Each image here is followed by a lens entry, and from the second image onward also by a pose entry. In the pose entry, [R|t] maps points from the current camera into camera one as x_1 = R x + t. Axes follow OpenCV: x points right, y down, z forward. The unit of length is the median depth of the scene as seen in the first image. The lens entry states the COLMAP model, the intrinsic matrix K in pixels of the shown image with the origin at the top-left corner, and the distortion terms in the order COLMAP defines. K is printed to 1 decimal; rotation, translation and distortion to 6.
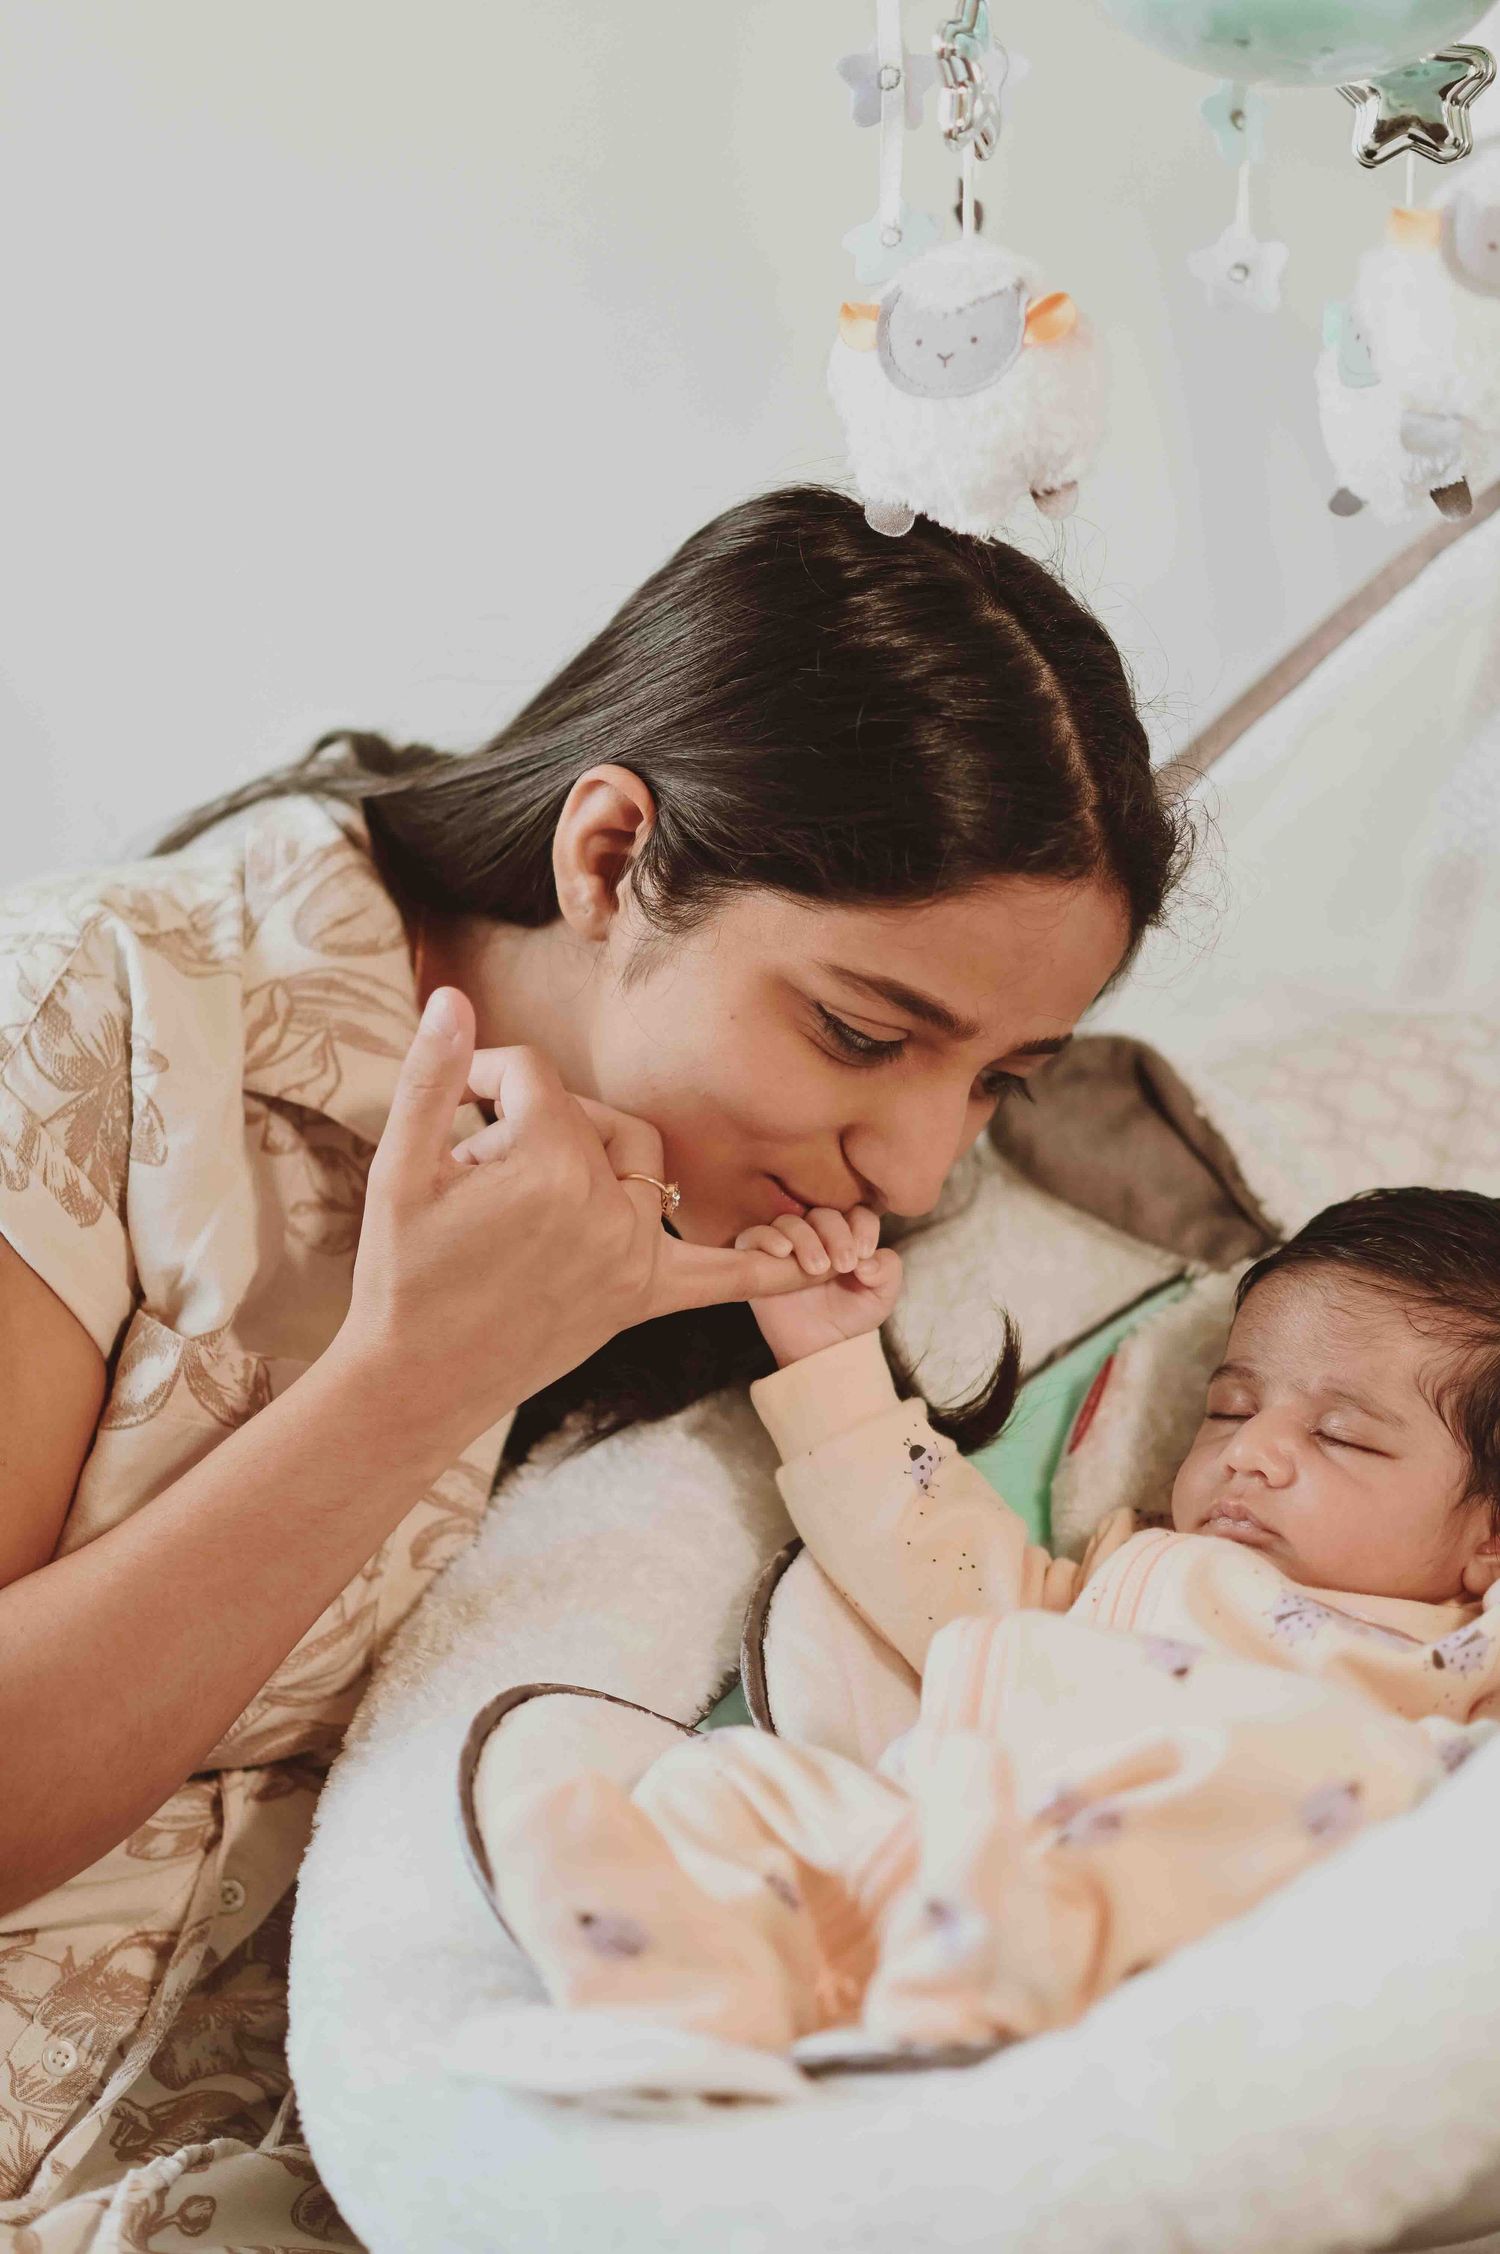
lens RADIAL K [[5657.8, 0, 921.7], [0, 5657.8, 1144.6], [0, 0, 1]] dist [0.007378, 0.000000]
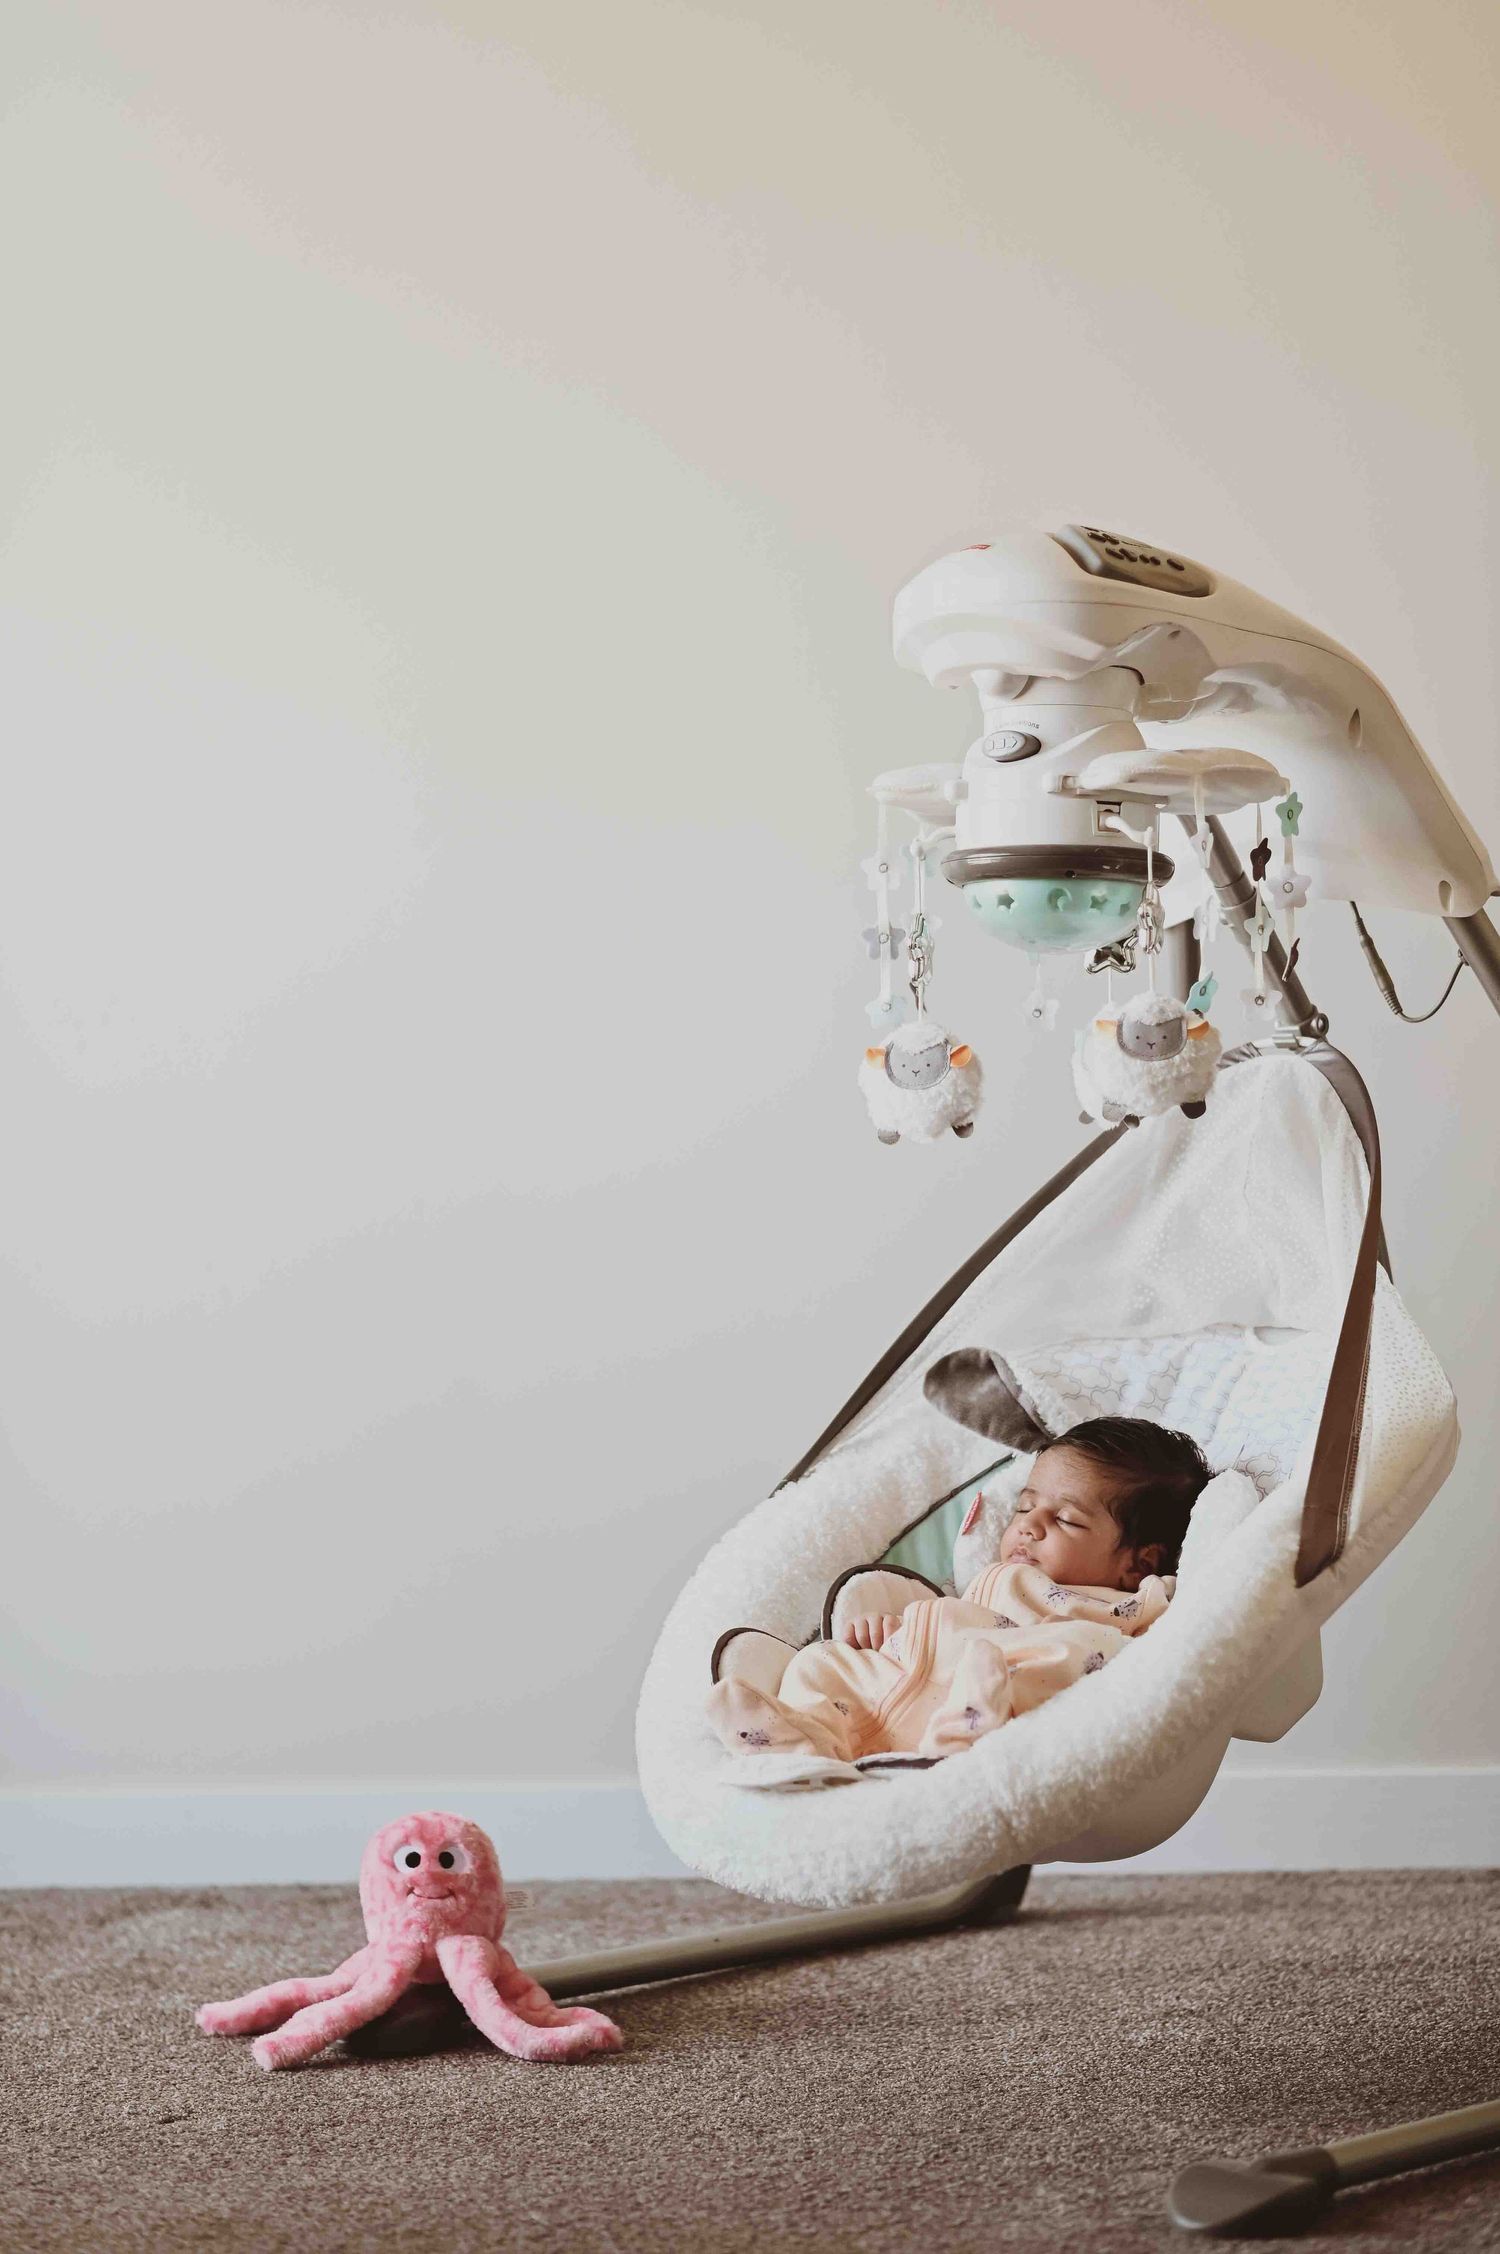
lens RADIAL K [[5657.8, 0, 768.1], [0, 5657.8, 1128.0], [0, 0, 1]] dist [0.007378, 0.000000]
pose [[0.999989, 0.001983, 0.004172, -0.065133], [-0.001864, 0.999595, -0.028397, -0.046792], [-0.004227, 0.028389, 0.999588, -1.357321]]
